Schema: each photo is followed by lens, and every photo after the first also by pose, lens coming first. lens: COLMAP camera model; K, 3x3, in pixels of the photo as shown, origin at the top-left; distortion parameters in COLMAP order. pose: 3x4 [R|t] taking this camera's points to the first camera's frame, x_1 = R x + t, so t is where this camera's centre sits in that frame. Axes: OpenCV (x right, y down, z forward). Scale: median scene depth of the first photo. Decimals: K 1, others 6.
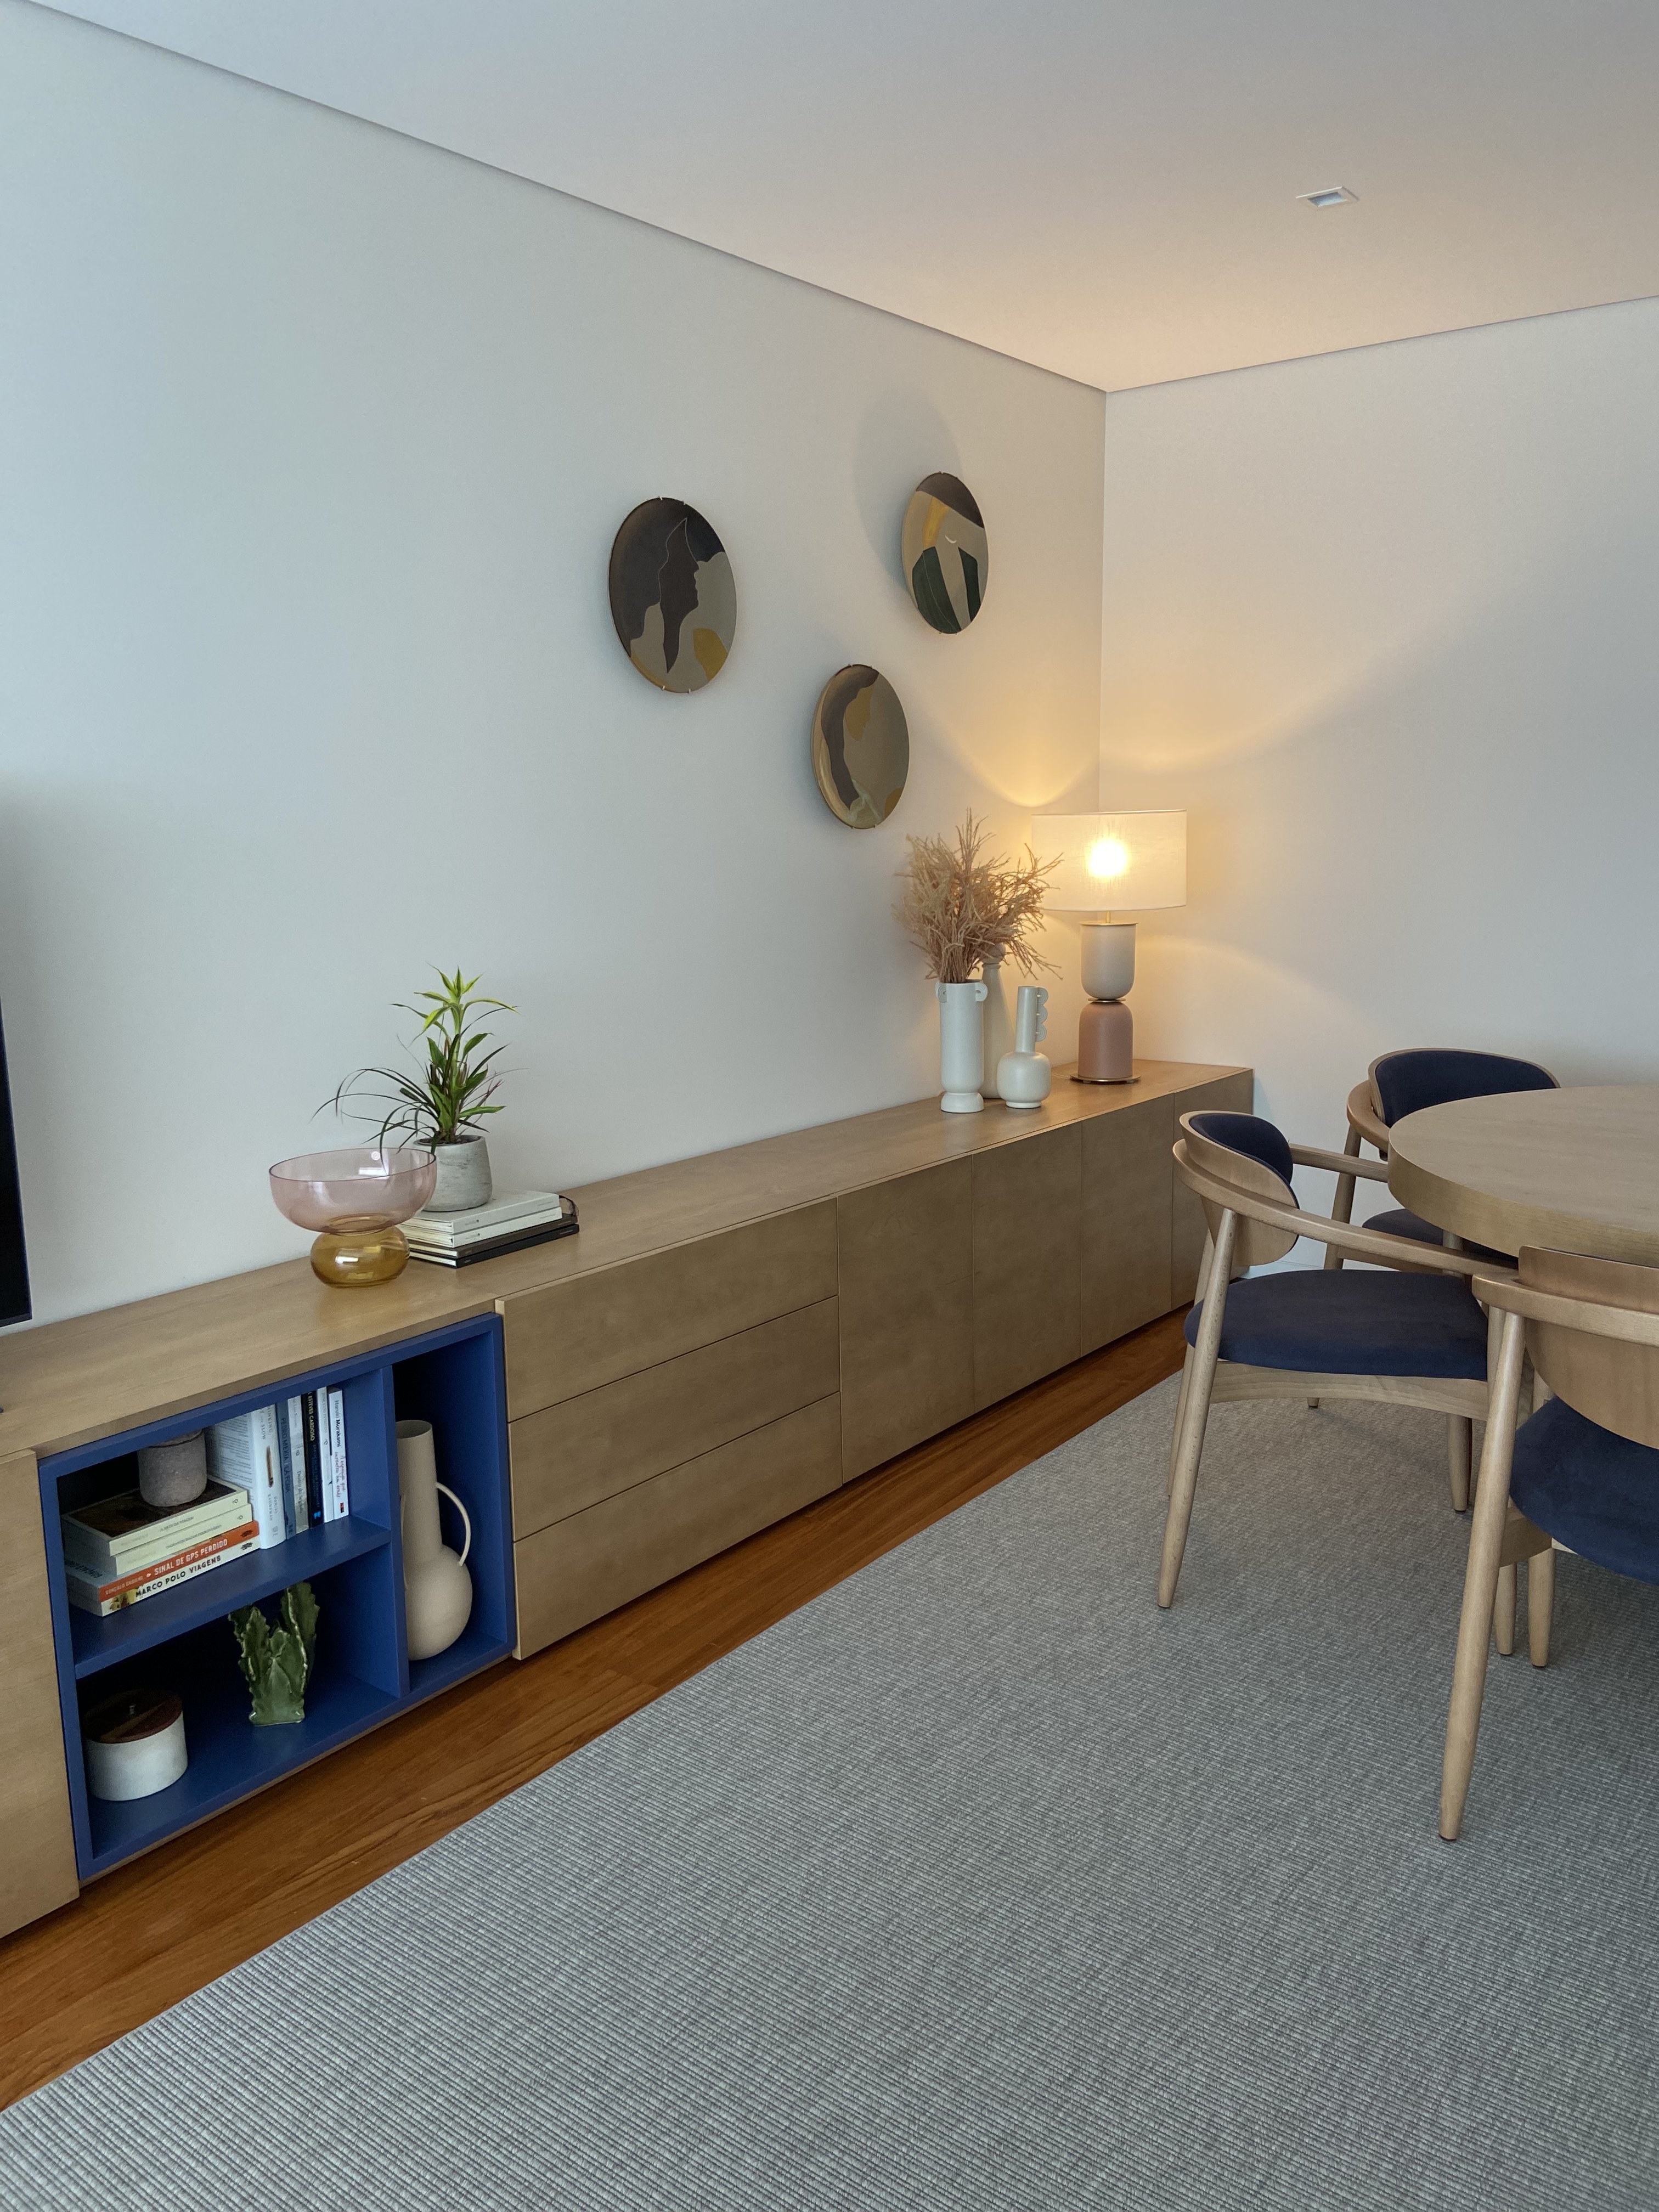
lens RADIAL K [[1707.2, 0, 813.3], [0, 1707.2, 1089.9], [0, 0, 1]] dist [0.121899, -0.150685]
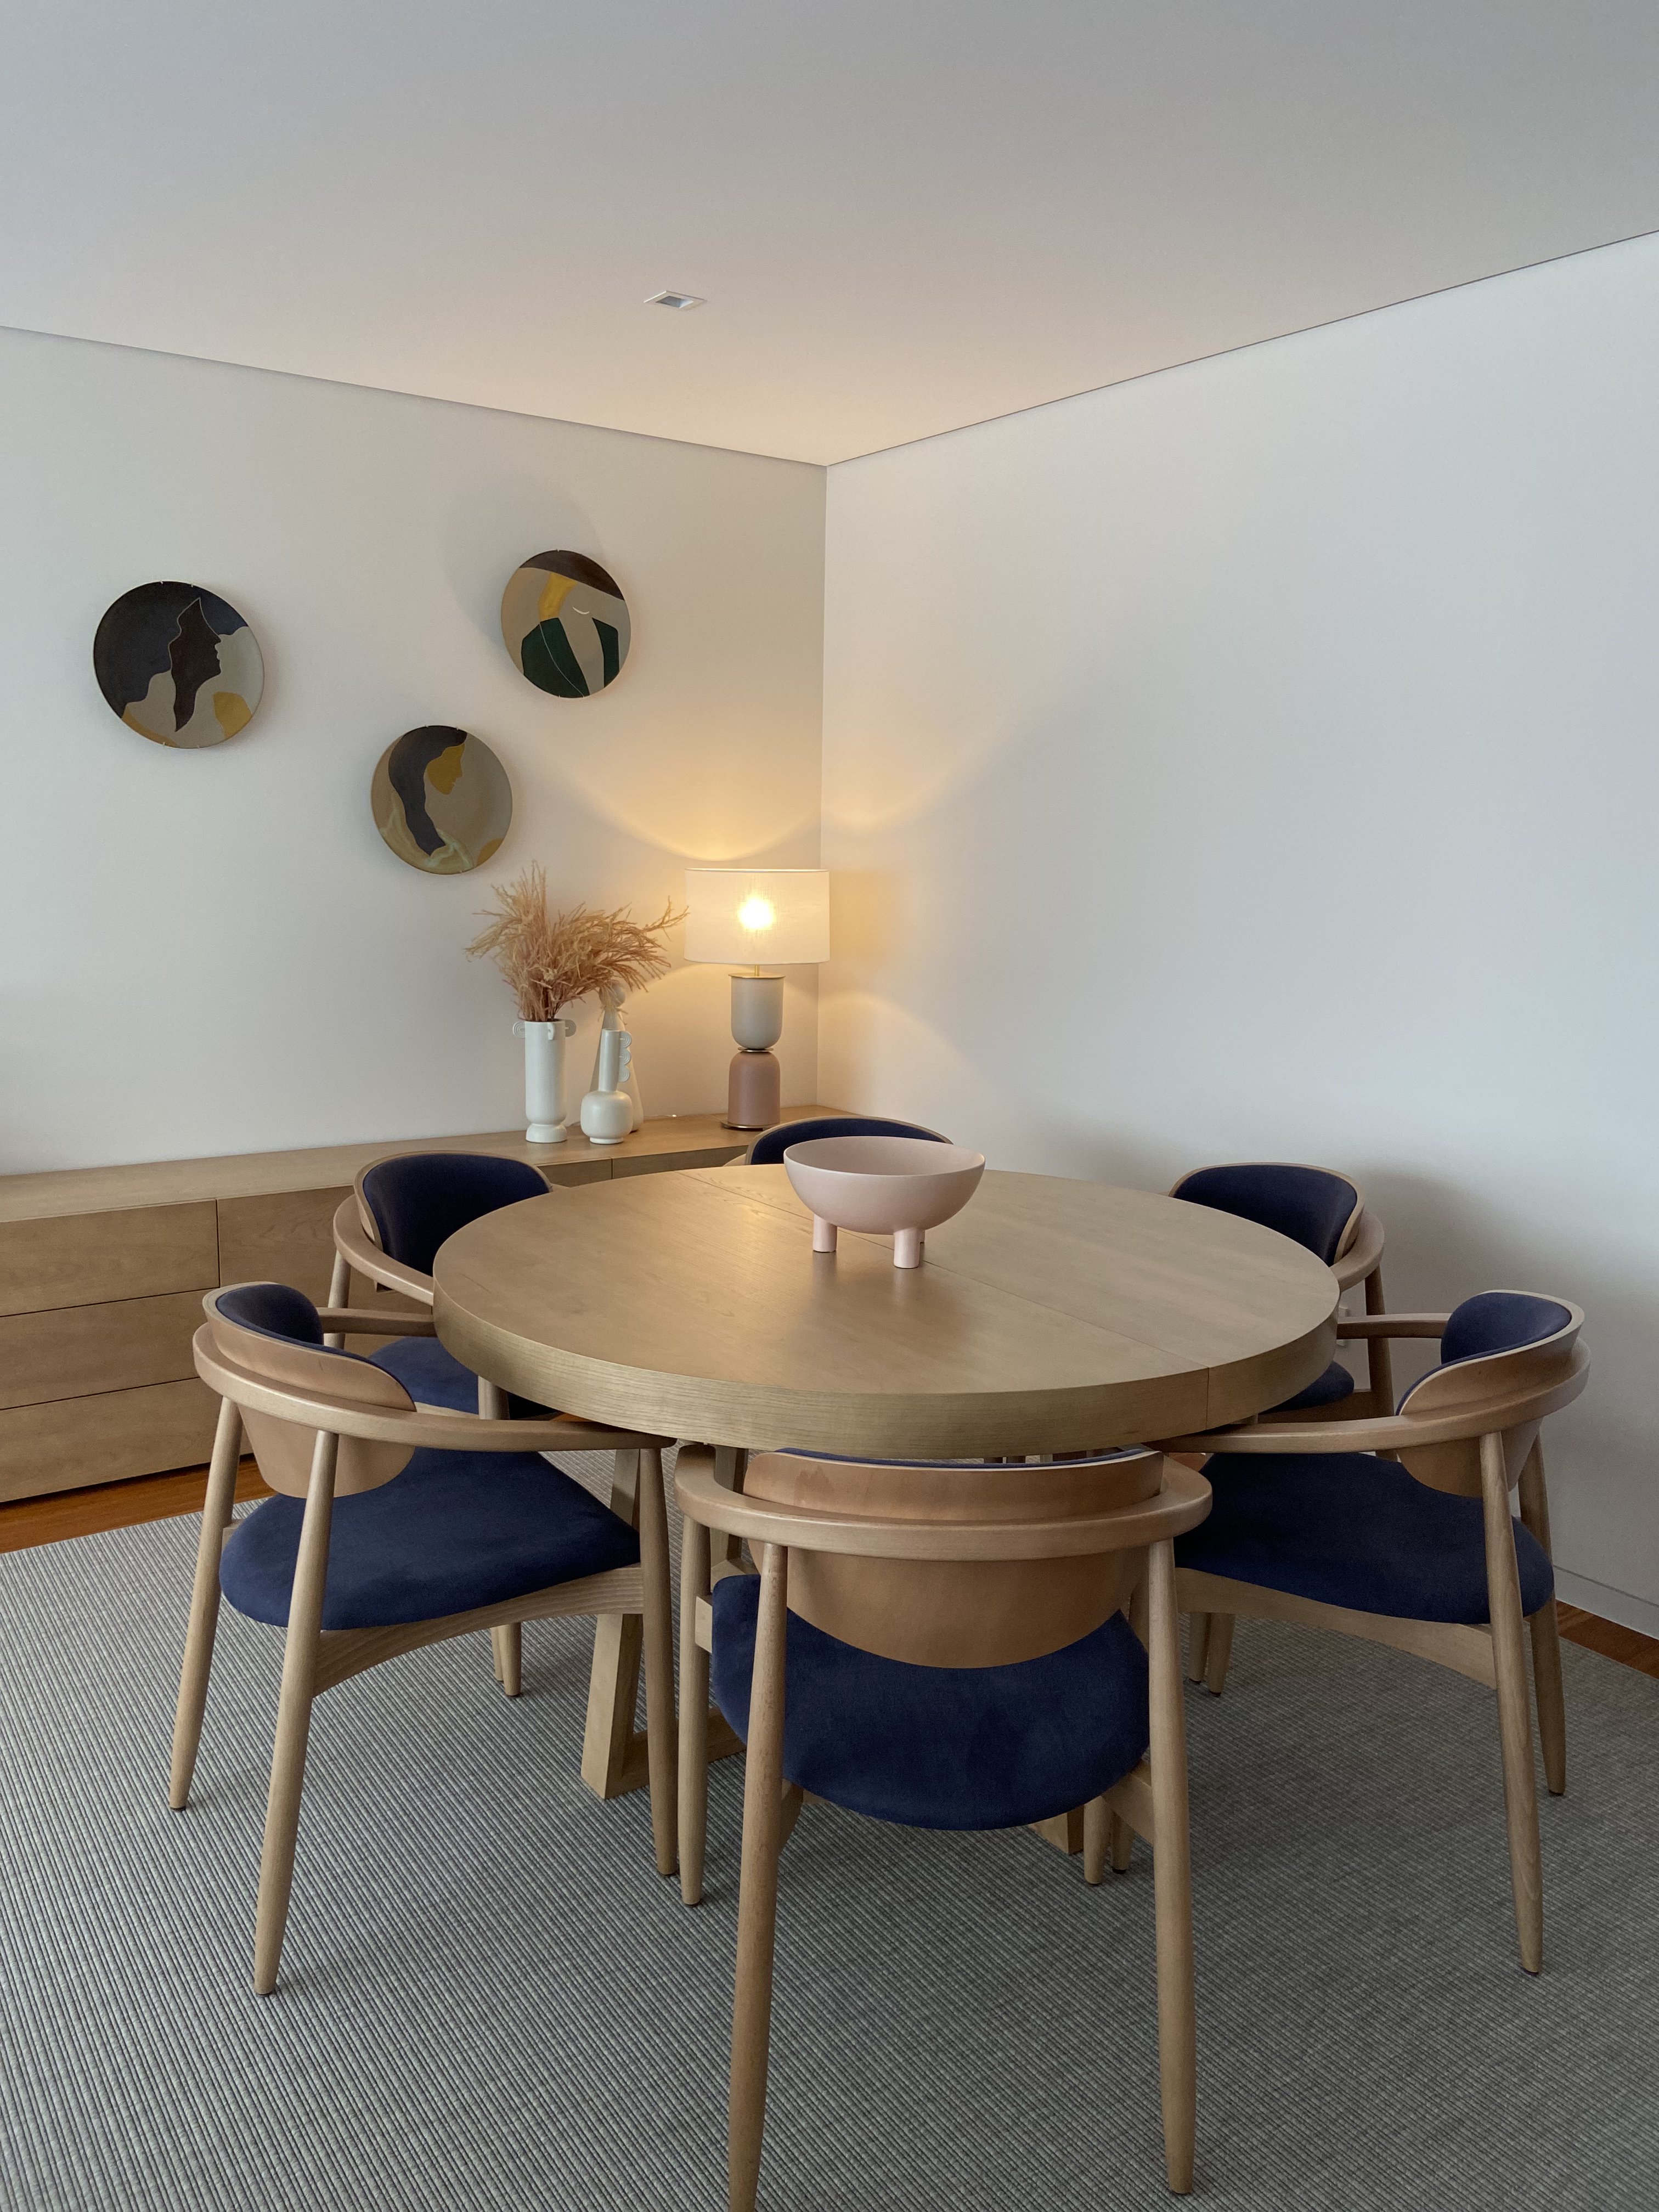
lens RADIAL K [[1707.2, 0, 827.9], [0, 1707.2, 1097.2], [0, 0, 1]] dist [0.121899, -0.150685]
pose [[0.948509, 0.081818, -0.306001, 0.595360], [-0.084705, 0.996399, 0.003854, -0.034917], [0.305214, 0.022264, 0.952024, 0.031301]]
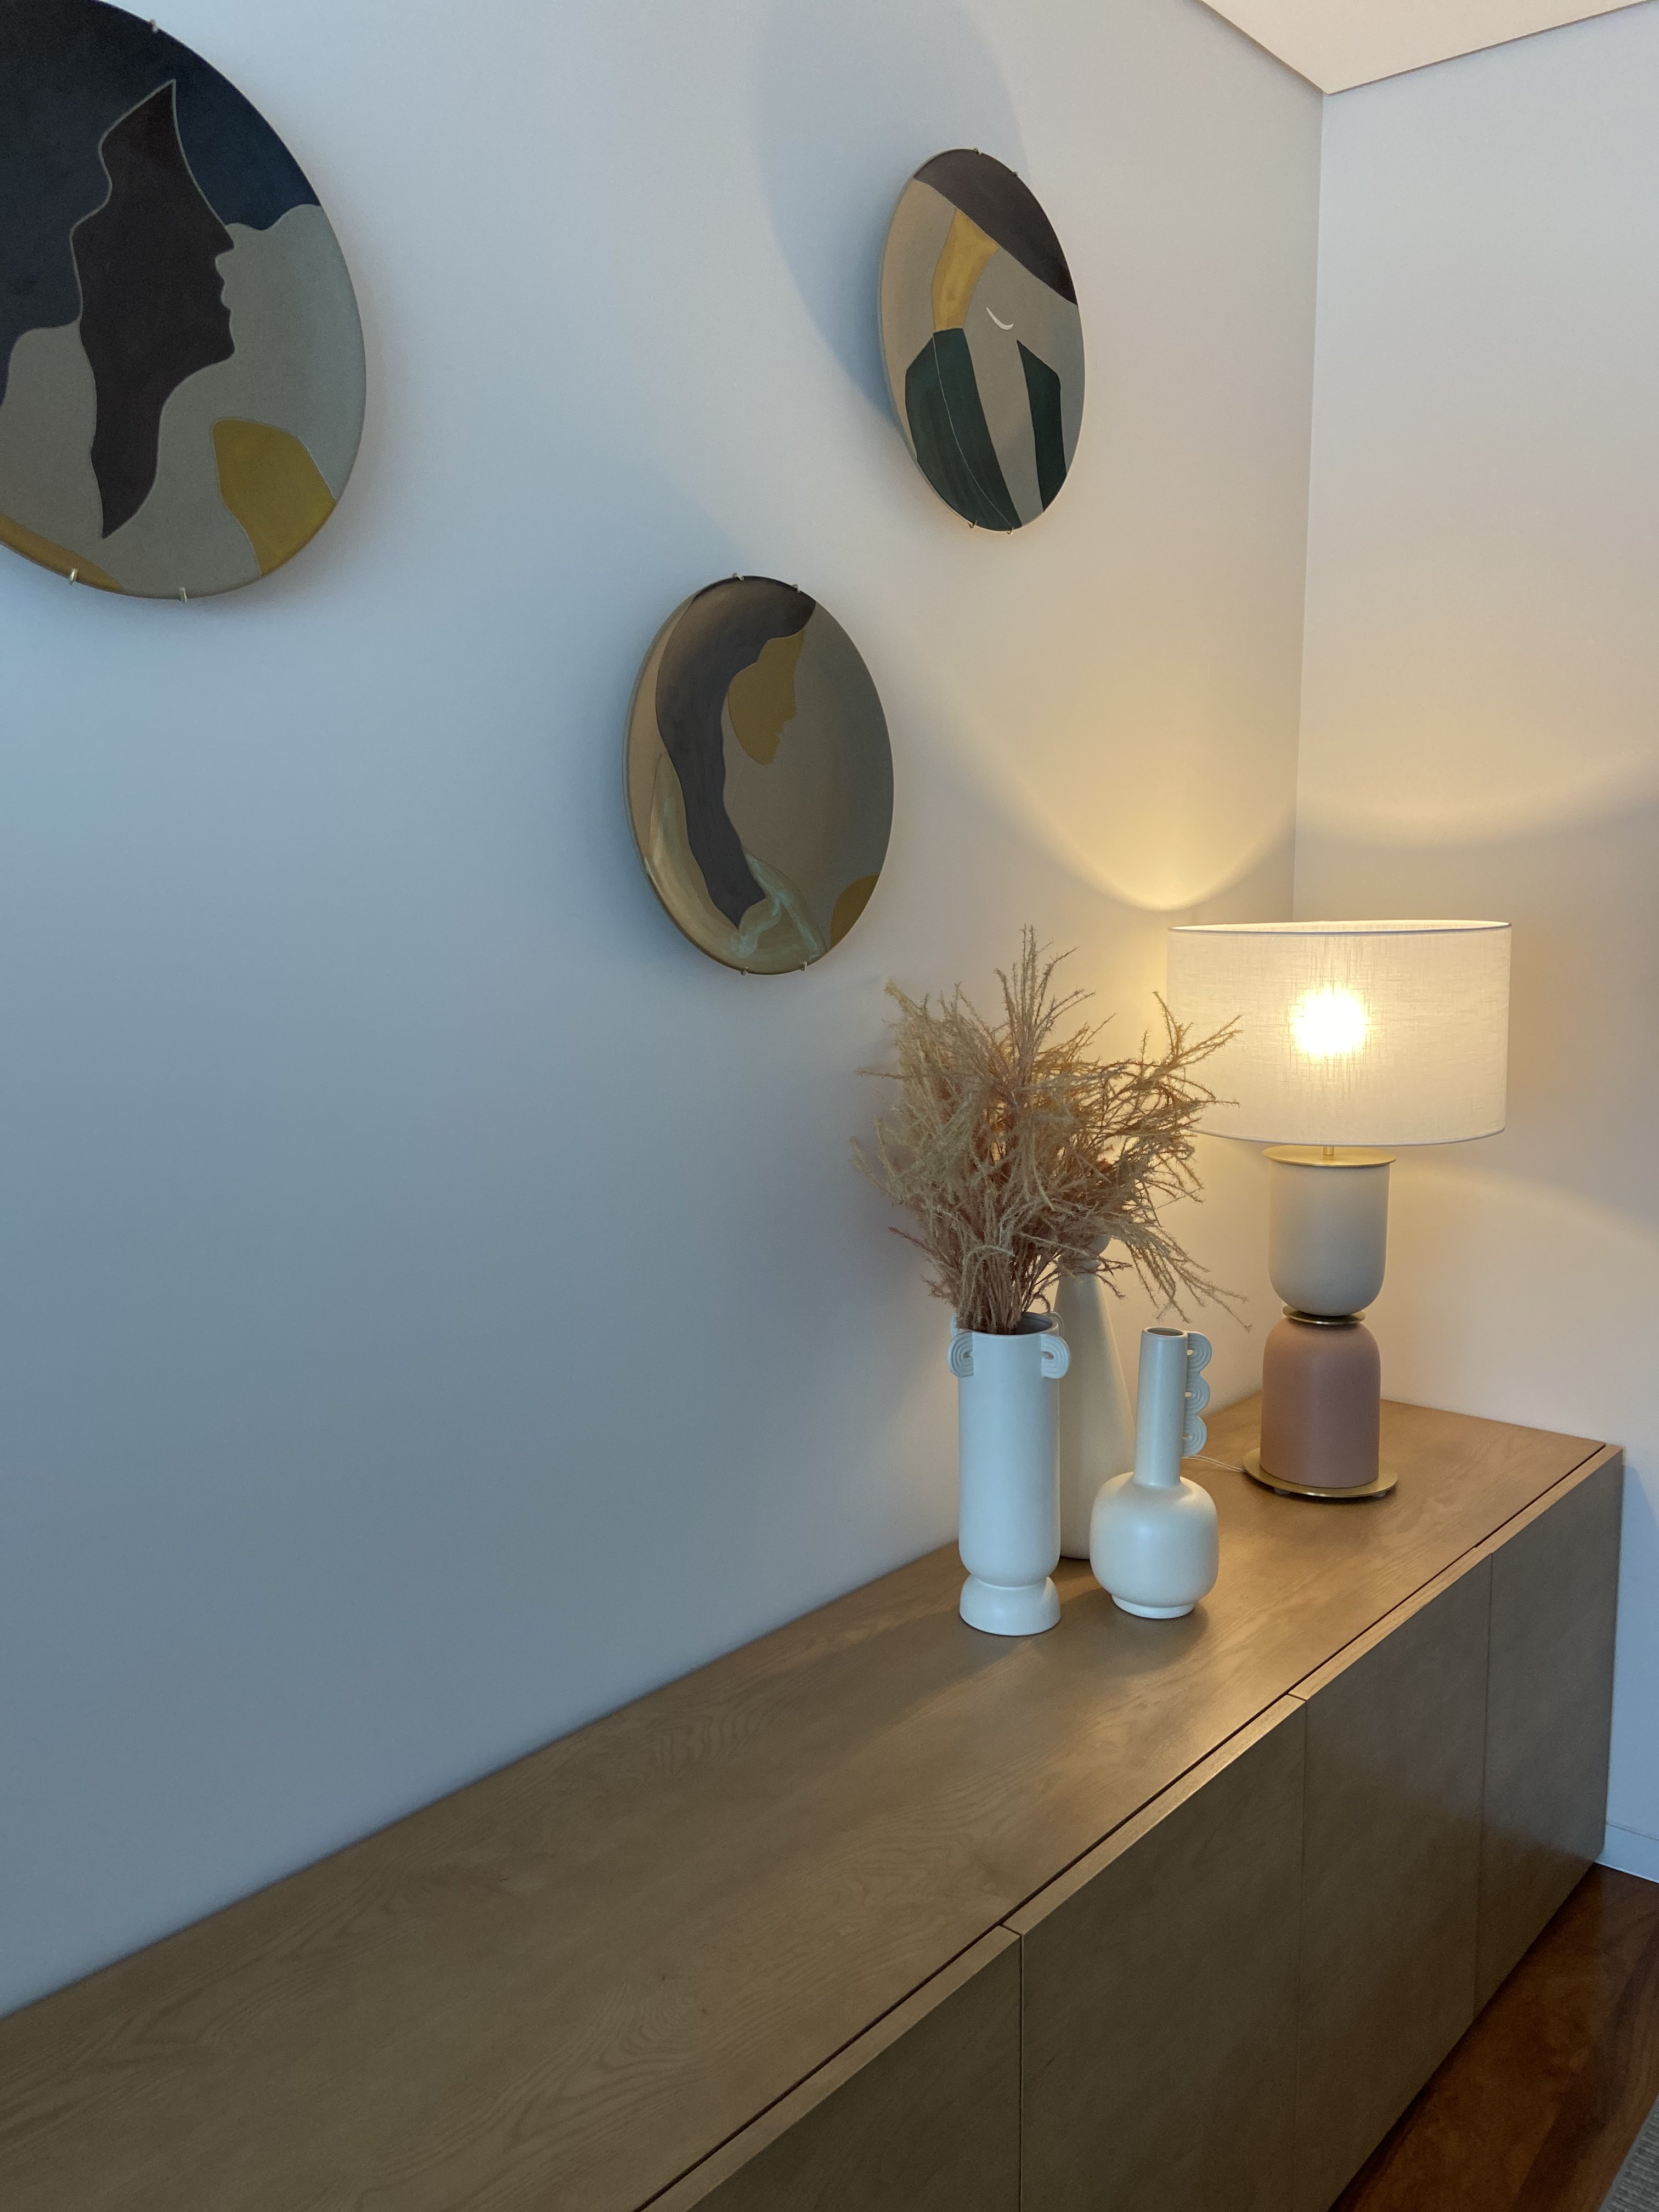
lens RADIAL K [[1707.2, 0, 822.6], [0, 1707.2, 1091.5], [0, 0, 1]] dist [0.121899, -0.150685]
pose [[0.998770, 0.016017, -0.046920, 0.059894], [-0.017549, 0.999320, -0.032427, -0.108309], [0.046369, 0.033210, 0.998372, 0.573575]]
